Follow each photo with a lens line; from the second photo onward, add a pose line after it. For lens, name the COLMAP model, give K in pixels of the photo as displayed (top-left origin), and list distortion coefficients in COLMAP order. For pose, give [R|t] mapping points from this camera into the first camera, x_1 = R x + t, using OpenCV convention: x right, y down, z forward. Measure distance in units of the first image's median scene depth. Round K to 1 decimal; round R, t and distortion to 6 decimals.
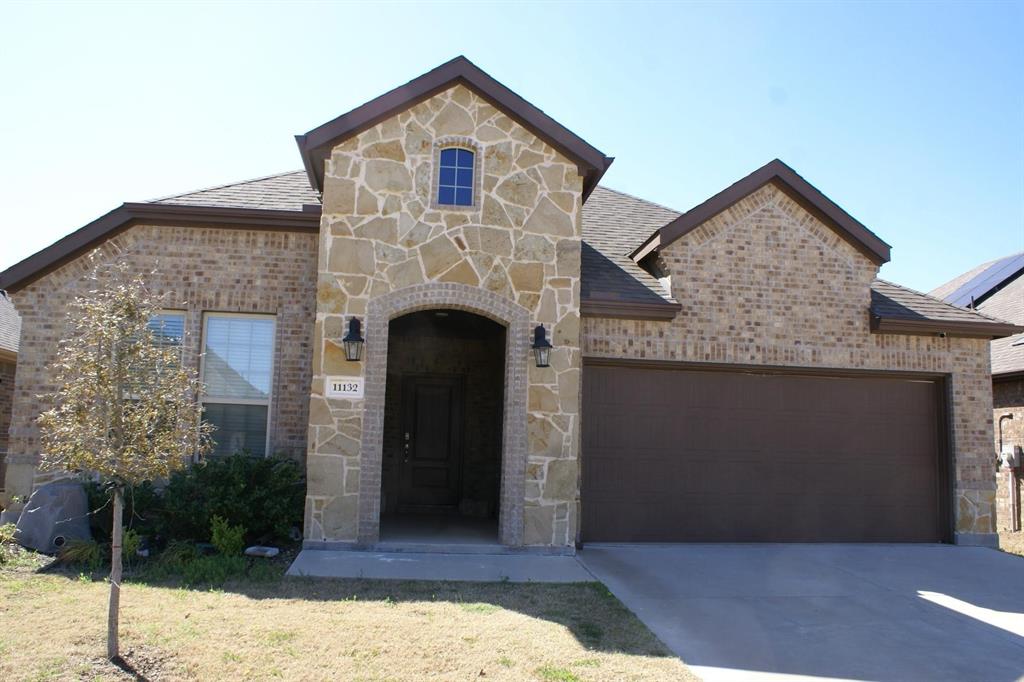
lens RADIAL K [[838.5, 0, 507.4], [0, 838.5, 341.0], [0, 0, 1]] dist [-0.144179, 0.132980]
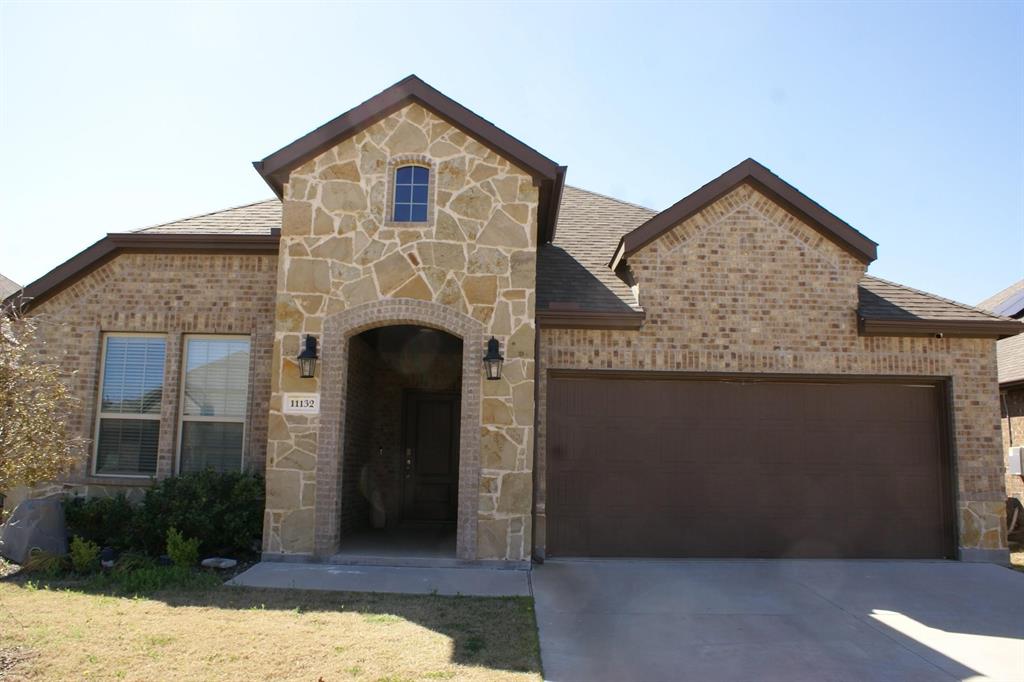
lens RADIAL K [[838.5, 0, 513.1], [0, 838.5, 339.7], [0, 0, 1]] dist [-0.144179, 0.132980]
pose [[0.992392, -0.028530, -0.119765, 0.175683], [0.025804, 0.999373, -0.024254, 0.008059], [0.120382, 0.020979, 0.992506, 0.012510]]
